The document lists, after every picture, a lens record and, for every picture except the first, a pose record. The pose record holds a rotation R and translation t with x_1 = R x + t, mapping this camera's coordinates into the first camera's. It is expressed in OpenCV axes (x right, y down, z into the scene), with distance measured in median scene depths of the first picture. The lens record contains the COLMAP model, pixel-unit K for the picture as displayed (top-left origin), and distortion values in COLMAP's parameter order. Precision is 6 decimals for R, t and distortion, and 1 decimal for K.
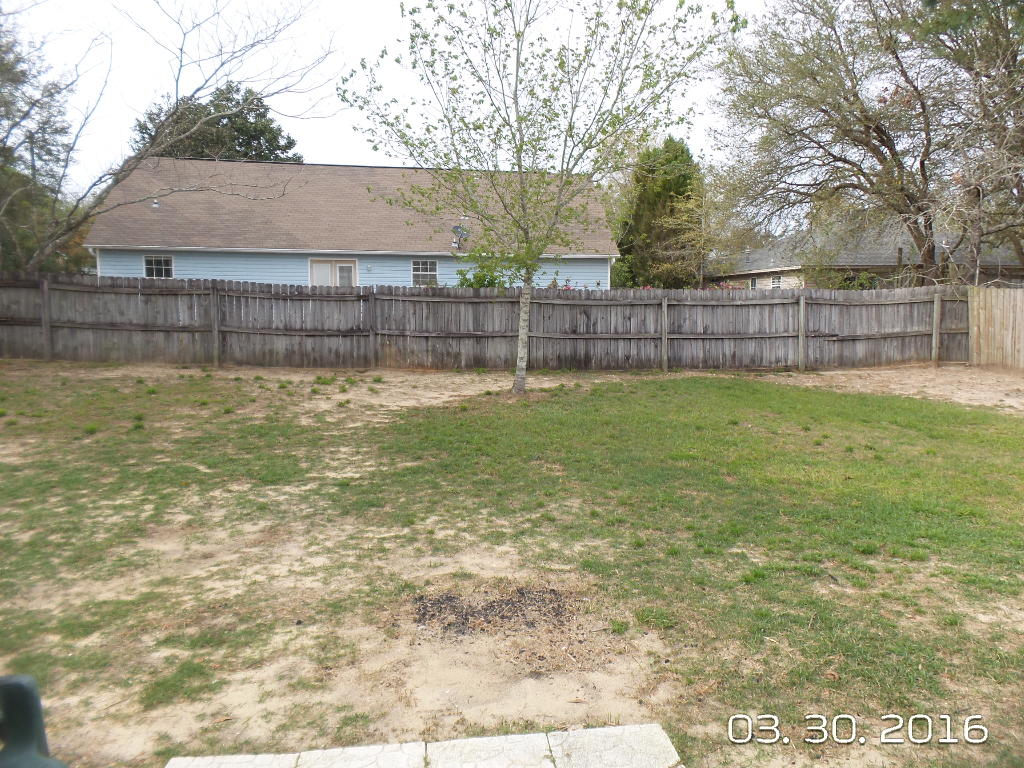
lens RADIAL K [[690.9, 0, 512.0], [0, 690.9, 384.0], [0, 0, 1]] dist [-0.004943, -0.002079]
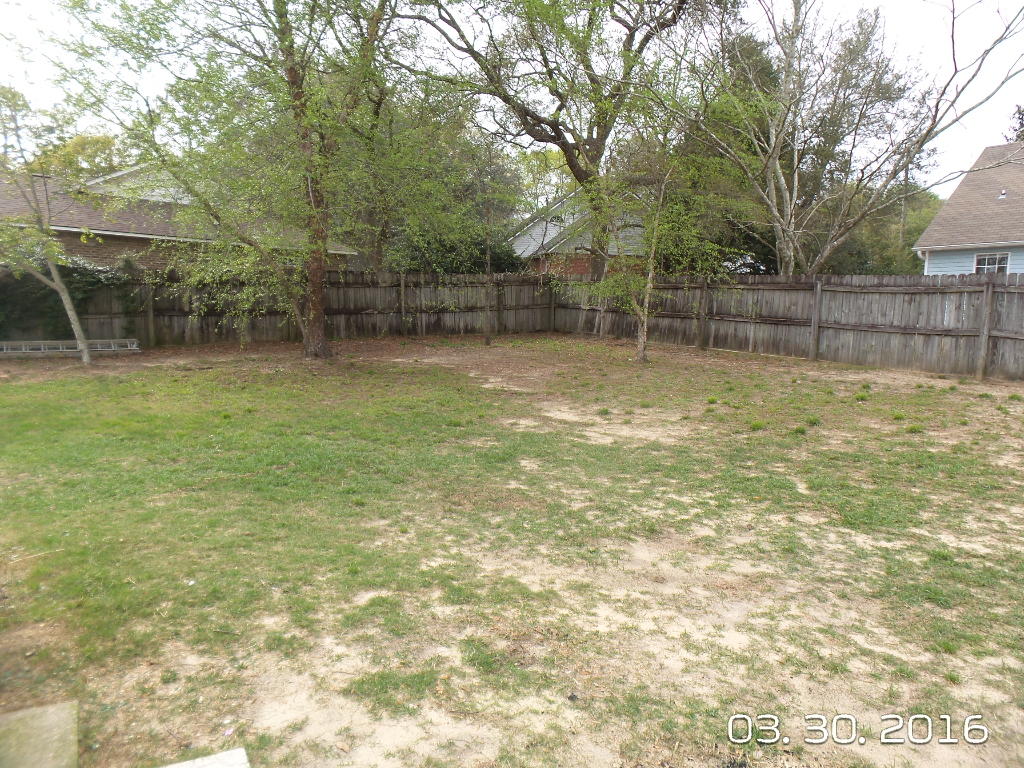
lens RADIAL K [[690.9, 0, 512.0], [0, 690.9, 384.0], [0, 0, 1]] dist [-0.004943, -0.002079]
pose [[0.417029, 0.090671, -0.904359, 0.159351], [-0.102493, 0.993356, 0.052331, -0.011816], [0.903096, 0.070867, 0.423552, 0.311821]]
